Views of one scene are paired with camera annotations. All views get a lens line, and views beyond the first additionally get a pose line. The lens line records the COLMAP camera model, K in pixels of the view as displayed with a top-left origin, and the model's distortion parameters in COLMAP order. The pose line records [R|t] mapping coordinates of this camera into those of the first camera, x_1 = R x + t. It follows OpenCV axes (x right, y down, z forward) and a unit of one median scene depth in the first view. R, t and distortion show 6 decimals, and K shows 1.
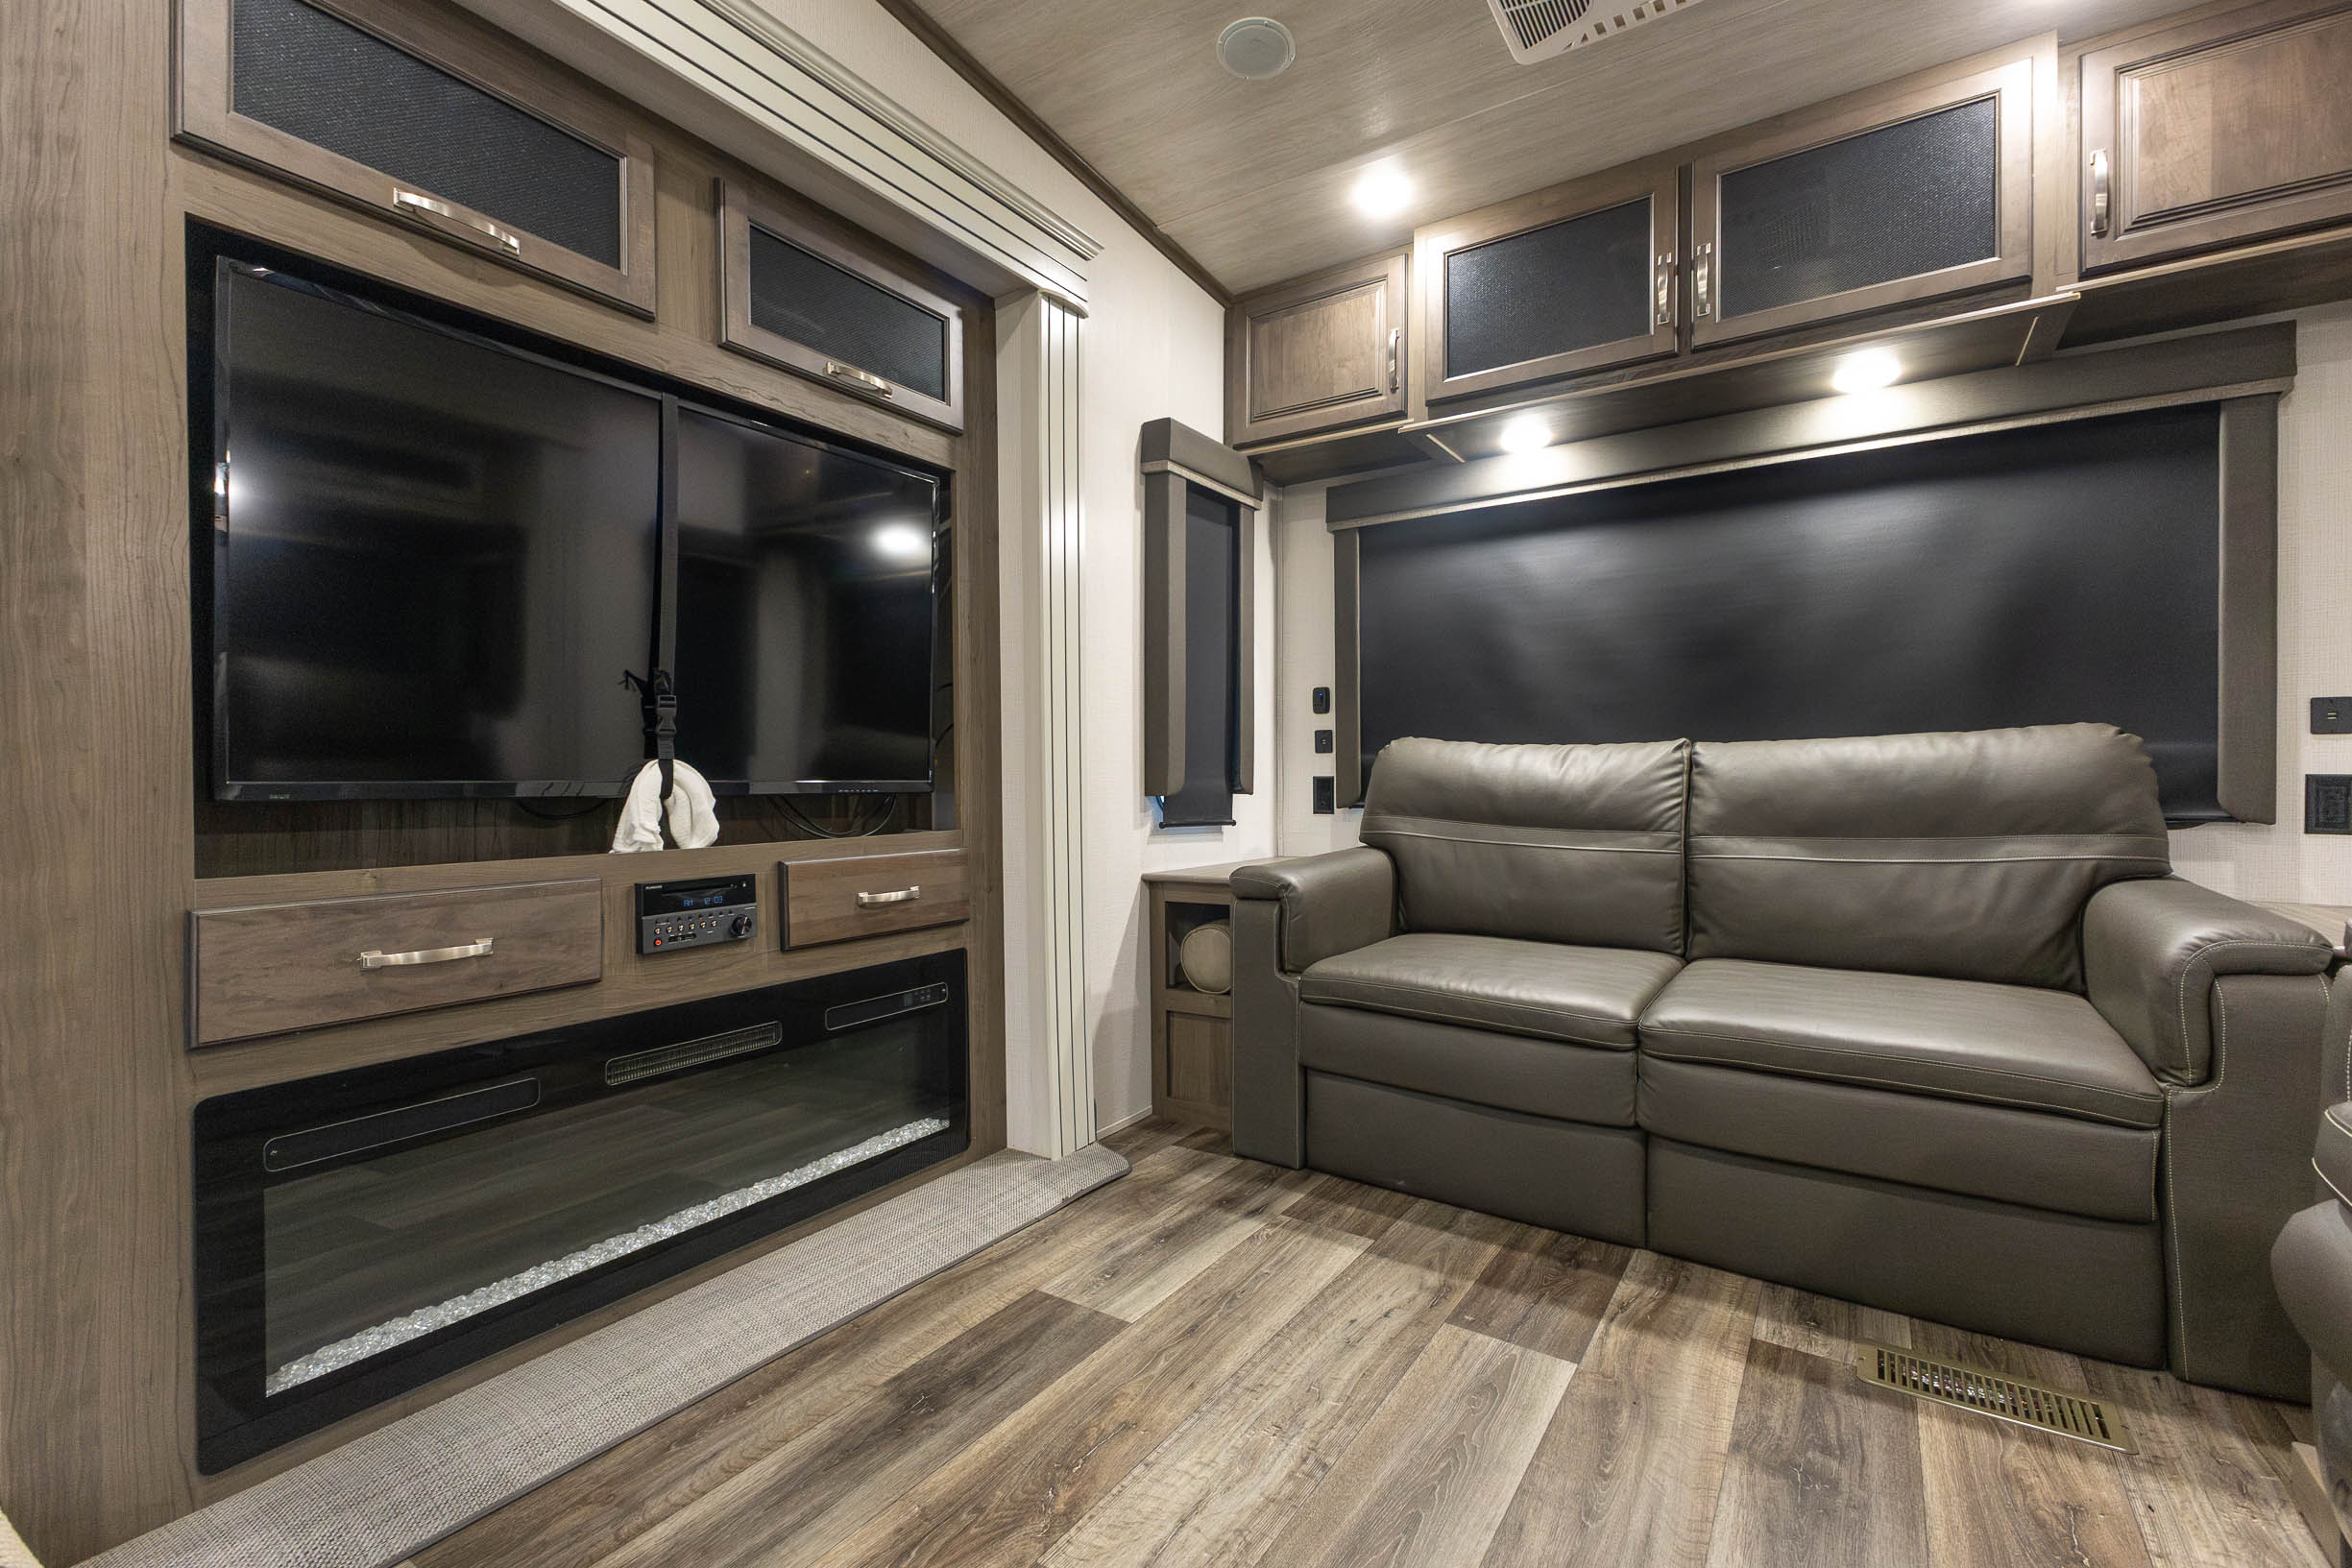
lens RADIAL K [[1021.7, 0, 1176.1], [0, 1021.7, 784.2], [0, 0, 1]] dist [0.007965, -0.000543]
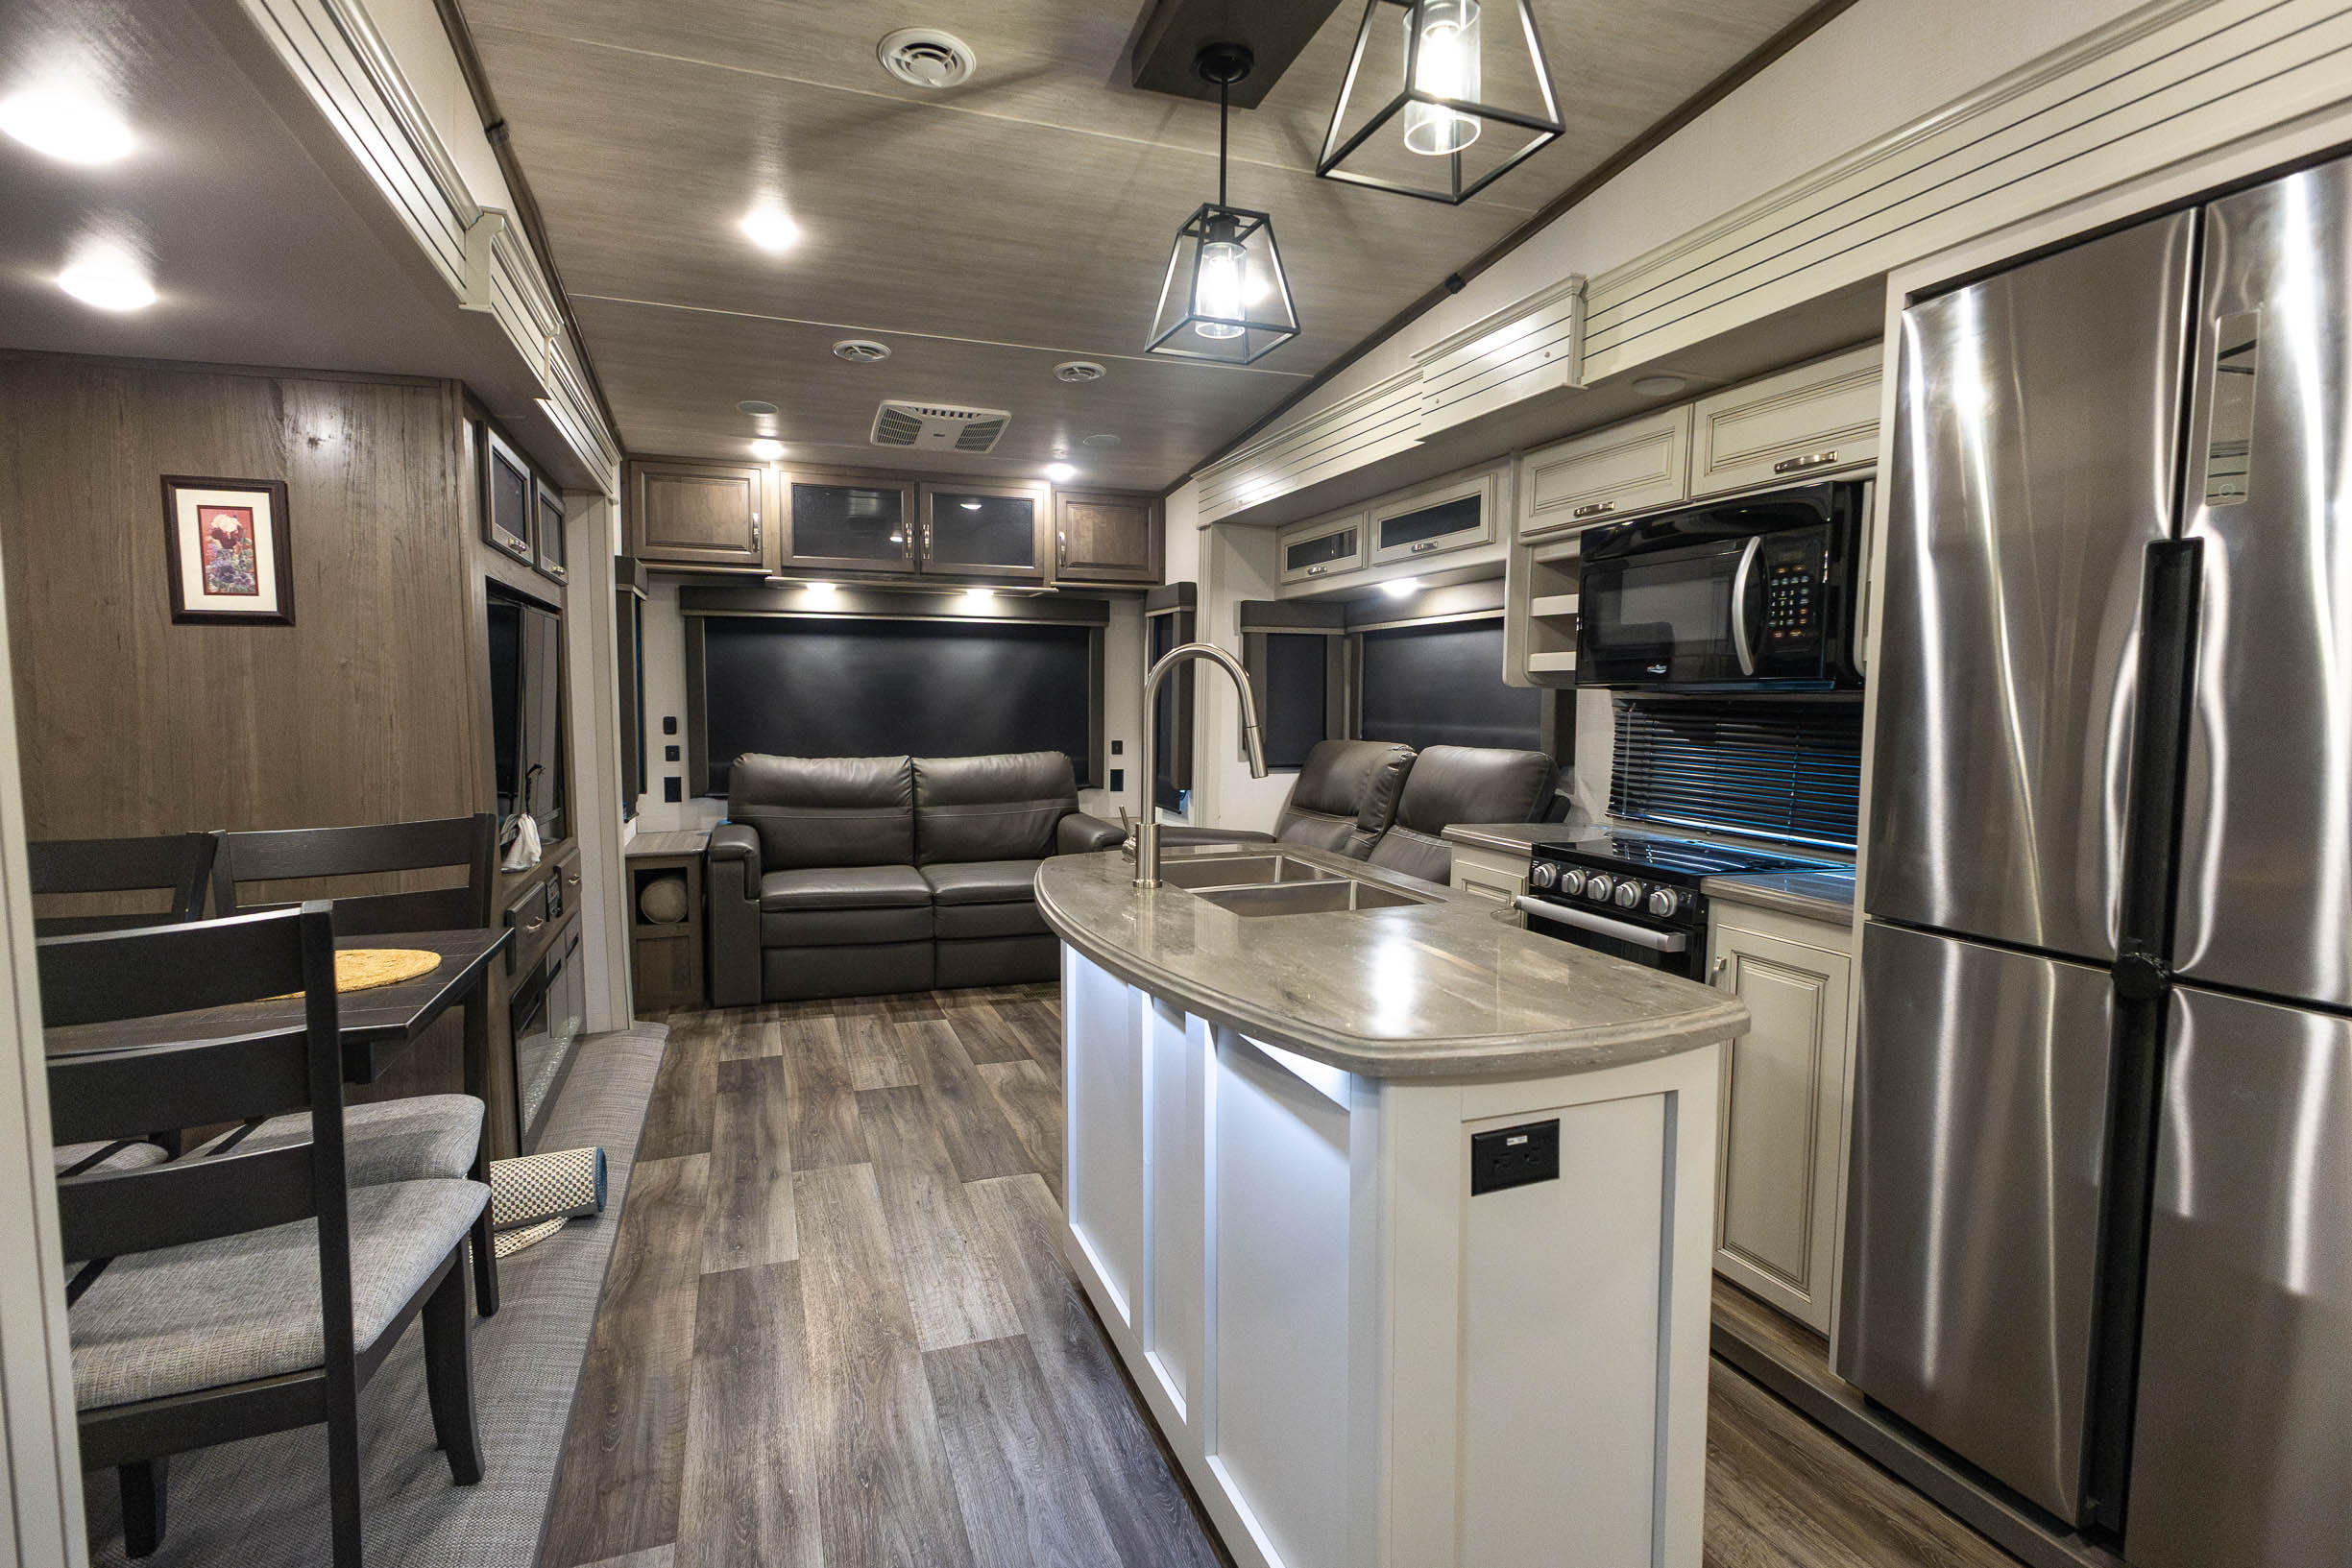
lens RADIAL K [[1129.1, 0, 1178.6], [0, 1129.1, 789.0], [0, 0, 1]] dist [0.001670, -0.000307]
pose [[0.587526, -0.058979, 0.807053, -1.199675], [-0.000893, 0.997292, 0.073532, -0.178821], [-0.809204, -0.043923, 0.585883, -0.882530]]
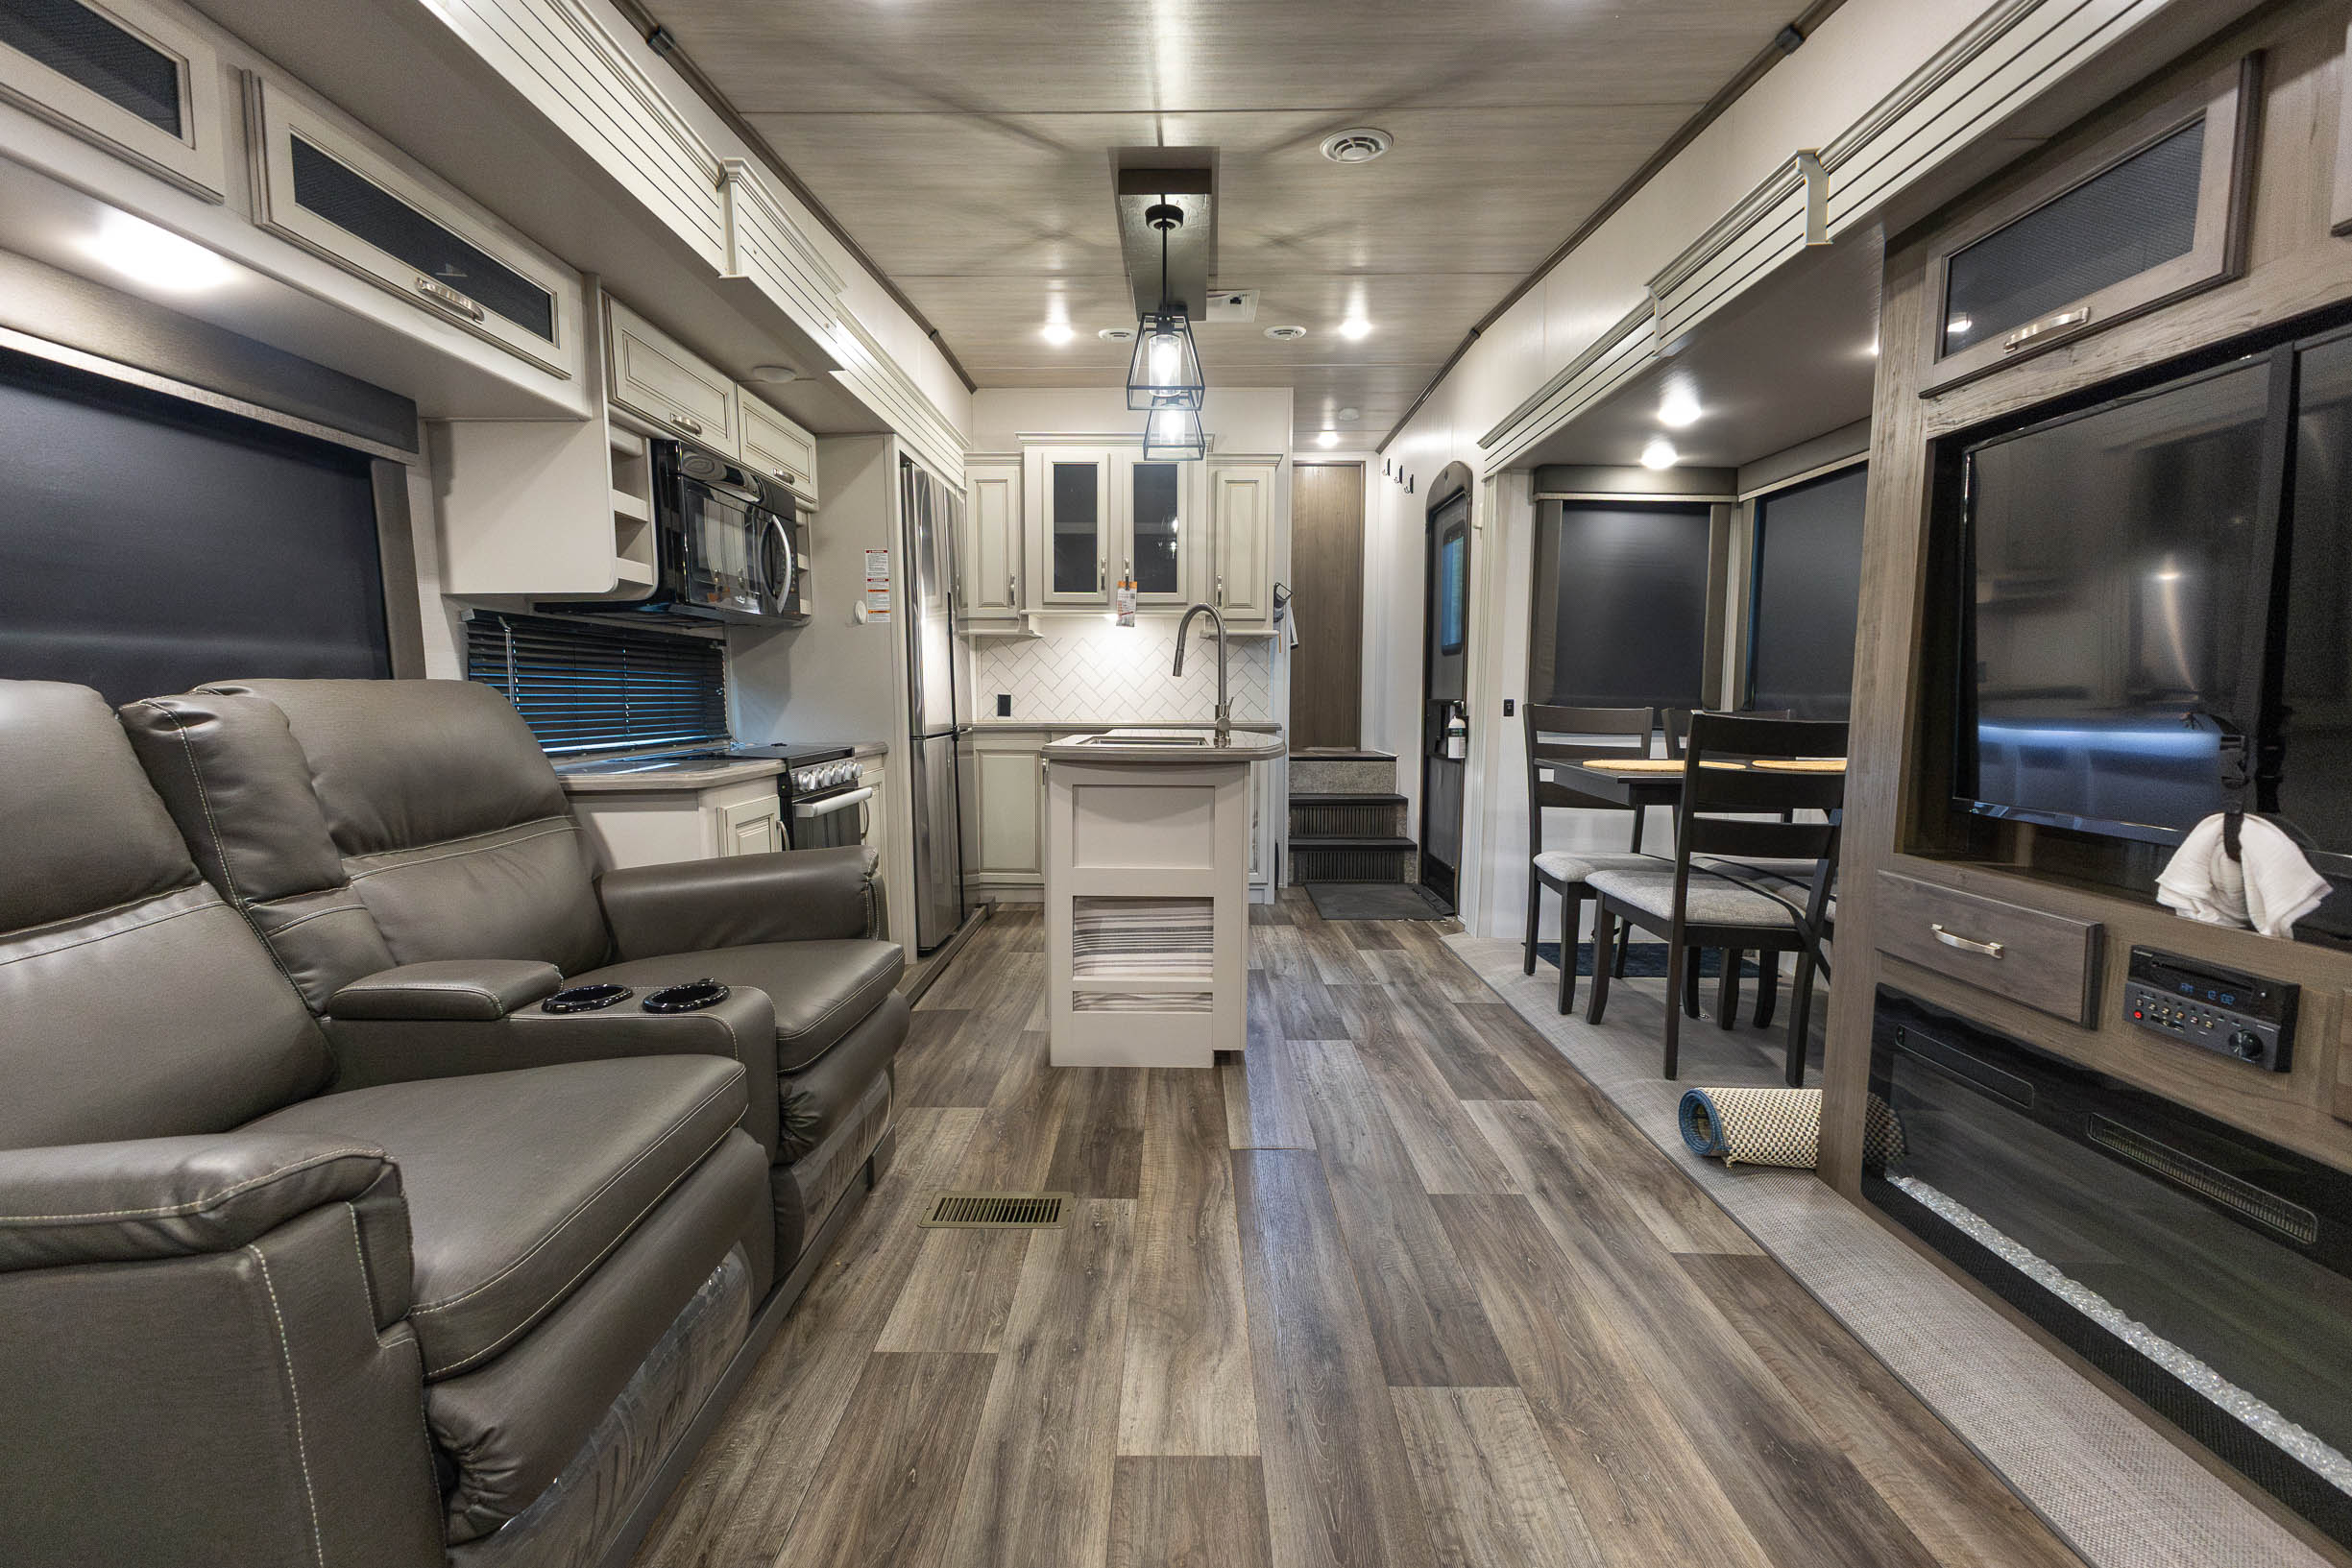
lens RADIAL K [[1021.7, 0, 1172.5], [0, 1021.7, 783.0], [0, 0, 1]] dist [0.007965, -0.000543]
pose [[-0.838571, 0.052307, -0.542276, 0.552732], [-0.001572, 0.995144, 0.098420, -0.108566], [0.544791, 0.083384, -0.834416, 1.048115]]
